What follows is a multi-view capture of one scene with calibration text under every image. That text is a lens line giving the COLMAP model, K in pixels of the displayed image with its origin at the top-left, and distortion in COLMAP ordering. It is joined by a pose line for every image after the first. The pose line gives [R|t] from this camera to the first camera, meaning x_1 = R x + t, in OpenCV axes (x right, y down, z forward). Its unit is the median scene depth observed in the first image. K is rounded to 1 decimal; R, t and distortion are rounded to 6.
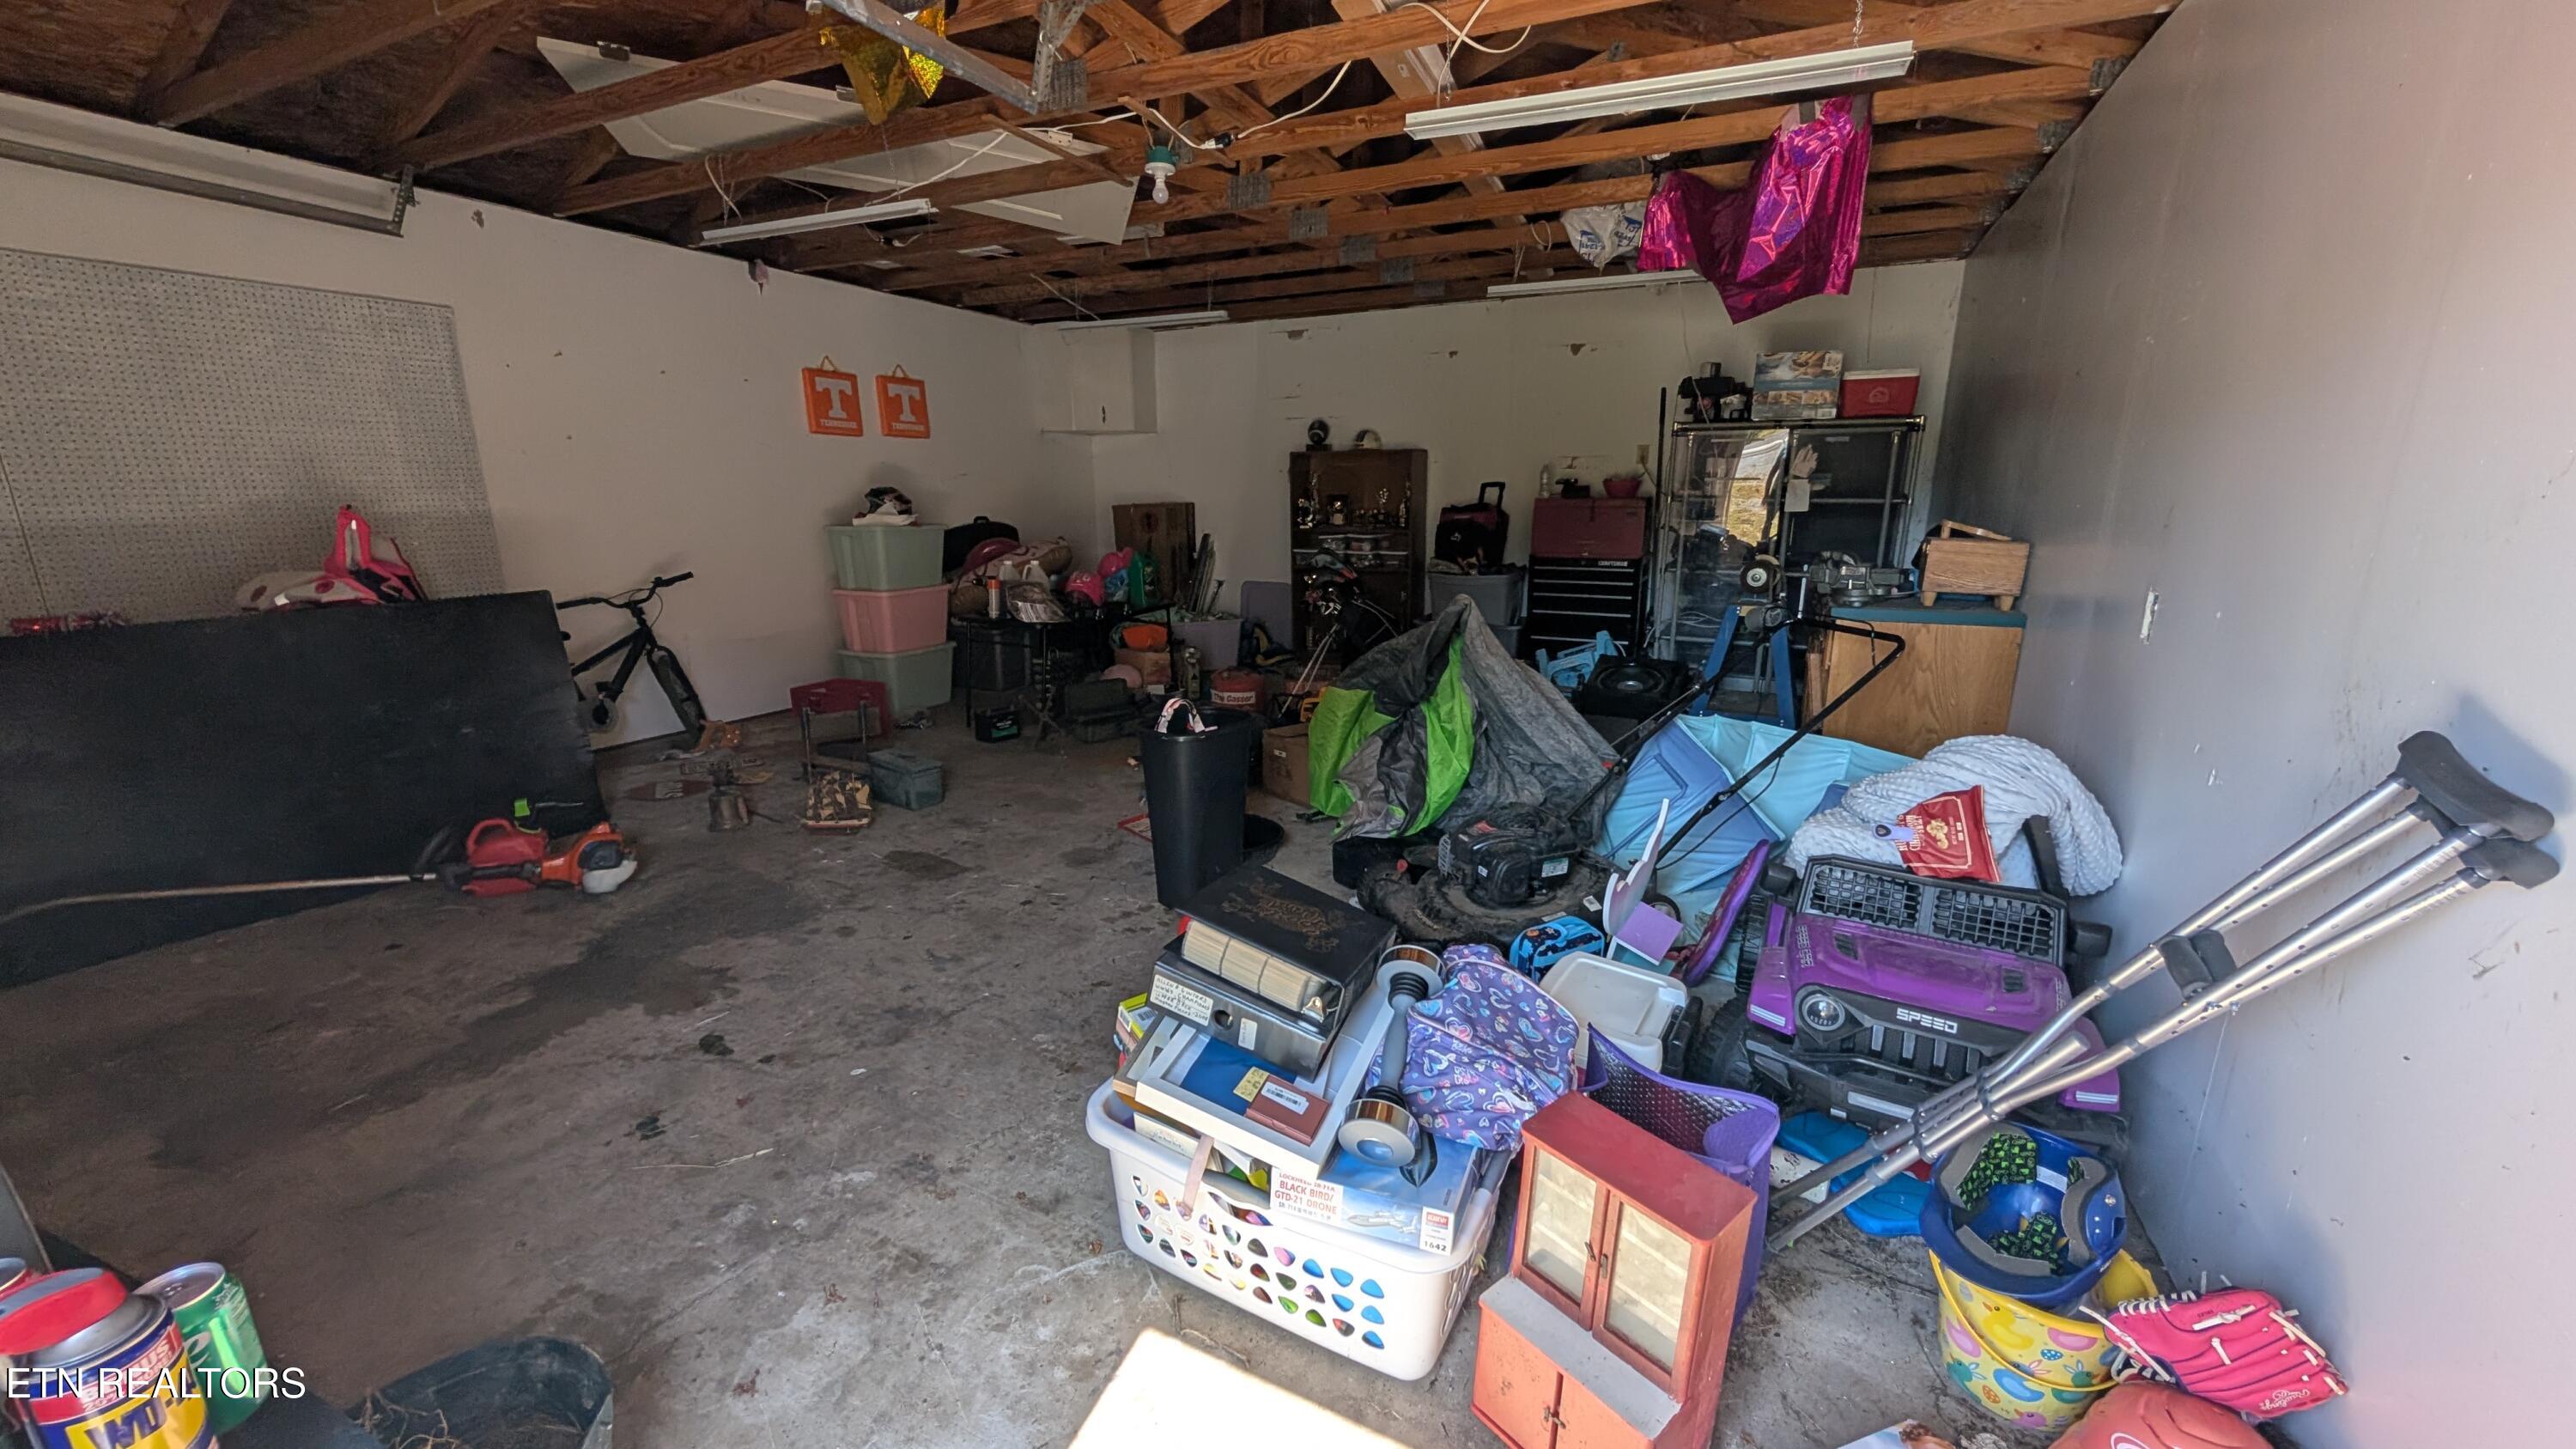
lens RADIAL K [[976.0, 0, 1293.0], [0, 976.0, 728.8], [0, 0, 1]] dist [-0.001377, 0.000685]
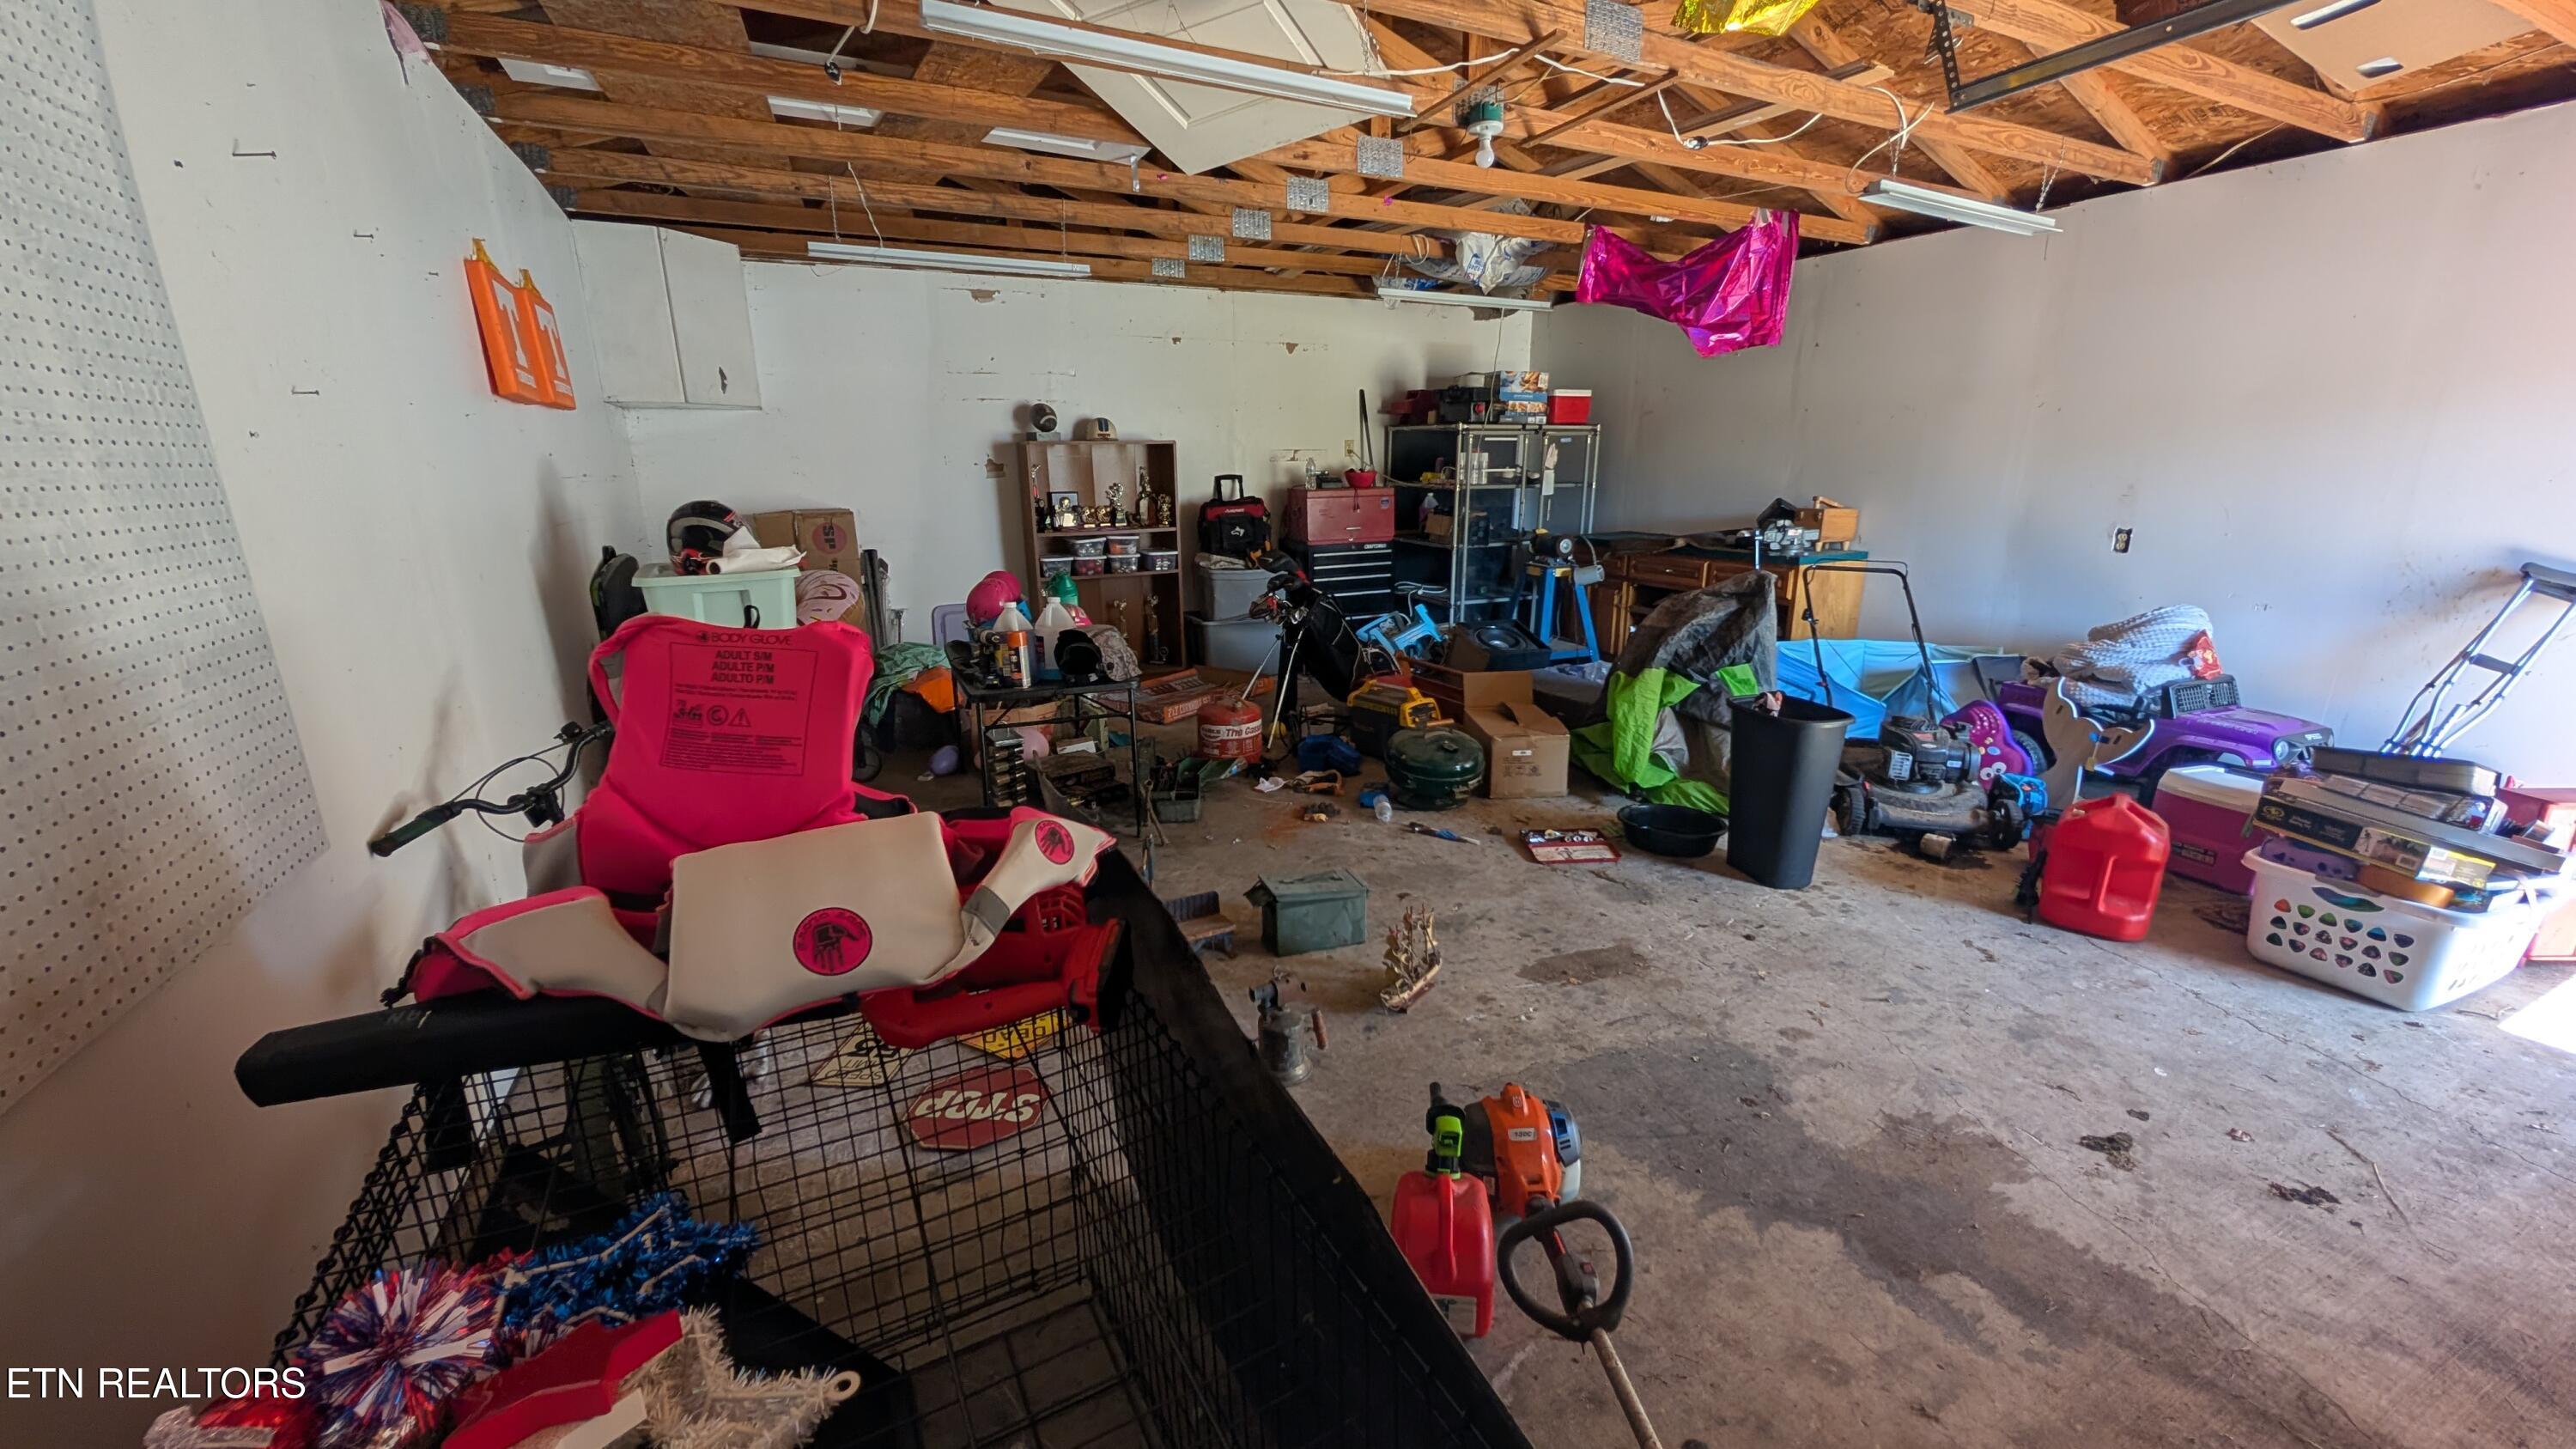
lens RADIAL K [[976.0, 0, 1289.9], [0, 976.0, 725.8], [0, 0, 1]] dist [-0.001377, 0.000685]
pose [[0.600398, -0.212810, 0.770866, -0.762273], [0.204351, 0.972767, 0.109388, -0.131623], [-0.773152, 0.091851, 0.627535, 0.463107]]
